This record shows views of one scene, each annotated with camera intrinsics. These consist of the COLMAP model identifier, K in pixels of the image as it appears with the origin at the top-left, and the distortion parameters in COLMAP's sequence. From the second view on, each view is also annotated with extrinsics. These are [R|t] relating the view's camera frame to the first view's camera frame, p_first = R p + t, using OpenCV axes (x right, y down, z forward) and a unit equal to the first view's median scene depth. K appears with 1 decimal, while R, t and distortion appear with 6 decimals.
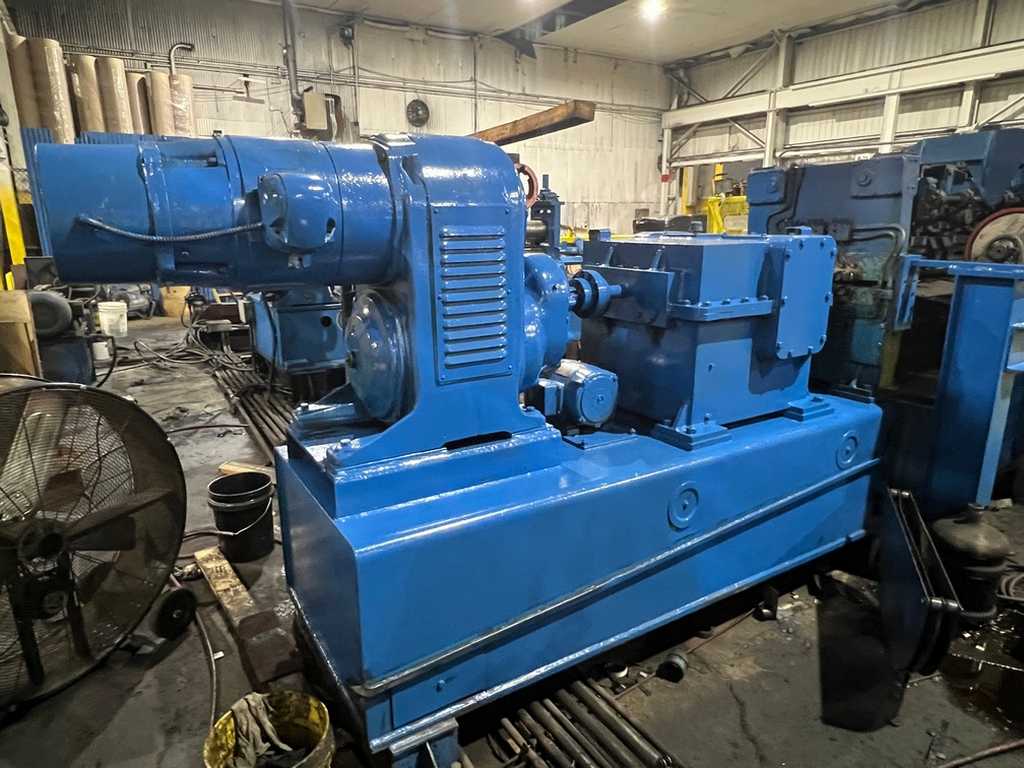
lens RADIAL K [[643.8, 0, 510.9], [0, 643.8, 385.2], [0, 0, 1]] dist [-0.000272, 0.004679]
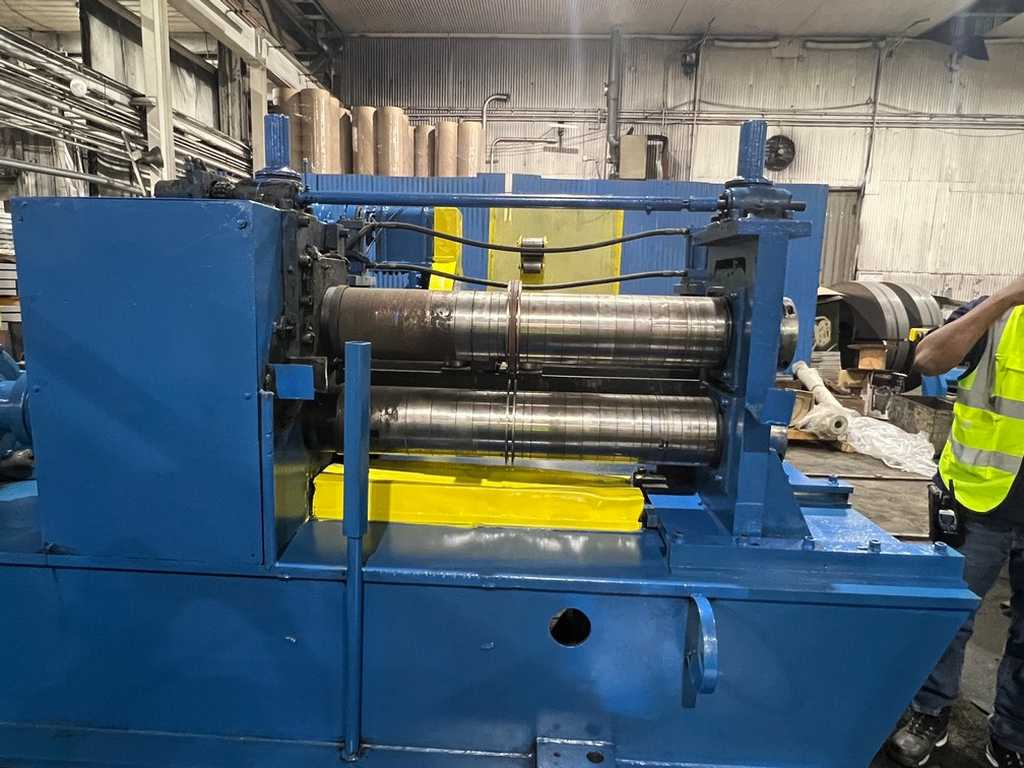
lens RADIAL K [[643.8, 0, 512.7], [0, 643.8, 384.4], [0, 0, 1]] dist [-0.000272, 0.004679]
pose [[0.824782, 0.112395, -0.554168, 0.049146], [-0.171240, 0.983673, -0.055355, -0.072885], [0.538899, 0.140551, 0.830562, 0.280682]]
